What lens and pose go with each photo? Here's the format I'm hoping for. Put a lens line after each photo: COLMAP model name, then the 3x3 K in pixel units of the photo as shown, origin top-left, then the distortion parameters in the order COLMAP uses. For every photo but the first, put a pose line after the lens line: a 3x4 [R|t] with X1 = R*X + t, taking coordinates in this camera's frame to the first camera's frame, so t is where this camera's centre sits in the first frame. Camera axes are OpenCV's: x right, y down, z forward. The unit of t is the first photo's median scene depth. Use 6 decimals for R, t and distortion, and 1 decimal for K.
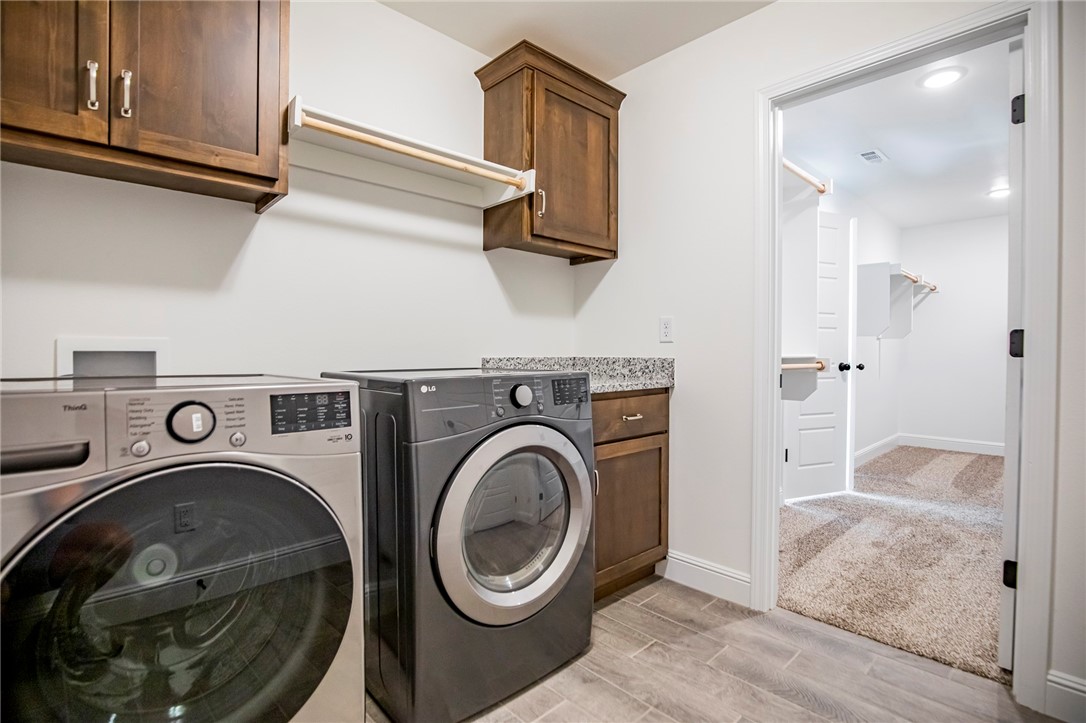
lens RADIAL K [[504.2, 0, 554.8], [0, 504.2, 365.2], [0, 0, 1]] dist [-0.037859, 0.008458]
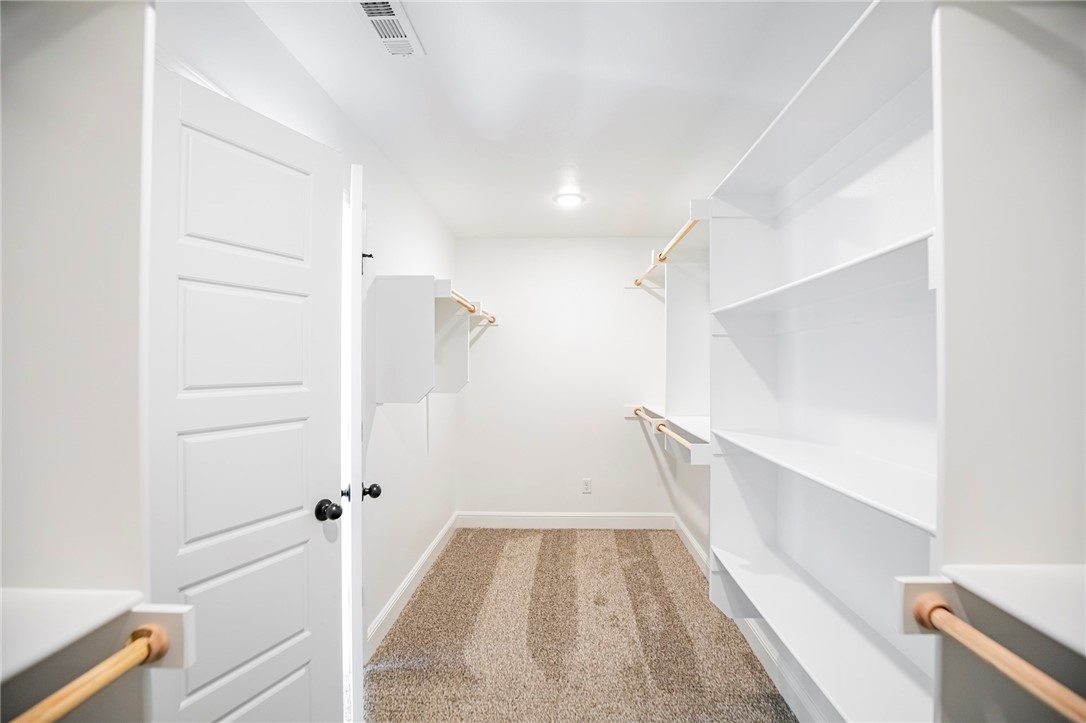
lens RADIAL K [[504.2, 0, 548.0], [0, 504.2, 362.0], [0, 0, 1]] dist [-0.037859, 0.008458]
pose [[0.712443, 0.001781, 0.701728, 0.350541], [0.016835, 0.999666, -0.019630, -0.091758], [-0.701528, 0.025798, 0.712175, 0.480756]]
